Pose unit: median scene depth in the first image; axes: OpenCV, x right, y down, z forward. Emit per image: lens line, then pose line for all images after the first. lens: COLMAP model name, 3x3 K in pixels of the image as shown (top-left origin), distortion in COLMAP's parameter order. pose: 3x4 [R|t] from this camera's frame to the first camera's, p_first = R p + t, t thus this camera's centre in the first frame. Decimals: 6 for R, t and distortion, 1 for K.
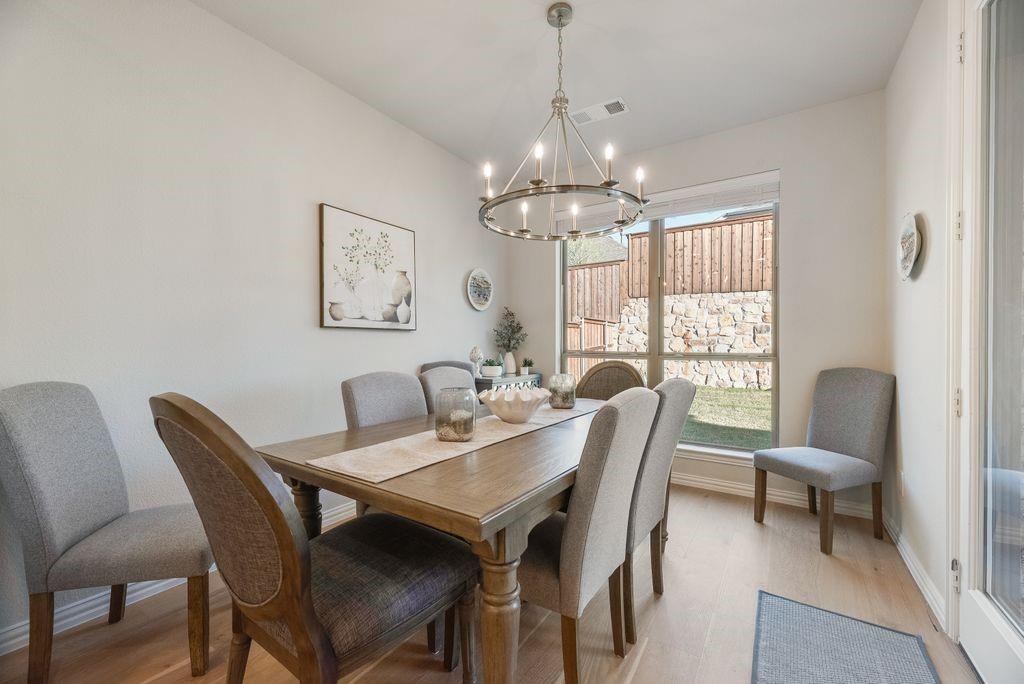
lens RADIAL K [[412.9, 0, 512.0], [0, 412.9, 345.4], [0, 0, 1]] dist [0.002276, -0.000459]
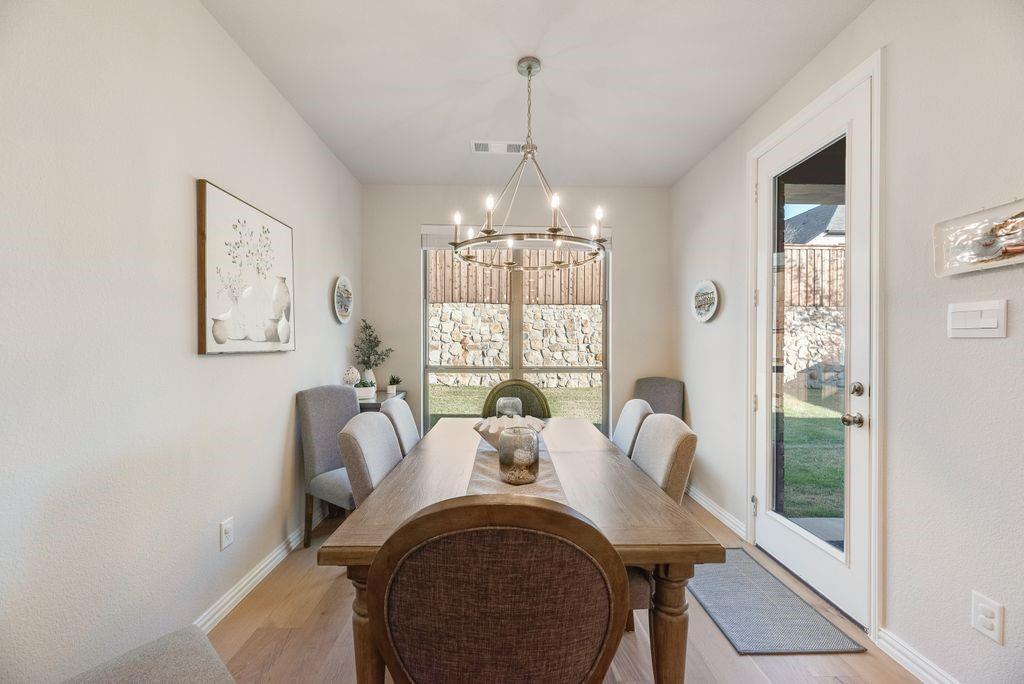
lens RADIAL K [[412.9, 0, 521.9], [0, 412.9, 341.7], [0, 0, 1]] dist [0.002276, -0.000459]
pose [[0.814630, 0.005938, 0.579950, -0.352301], [-0.000974, 0.999960, -0.008870, -0.049525], [-0.579980, 0.006661, 0.814604, 0.087823]]
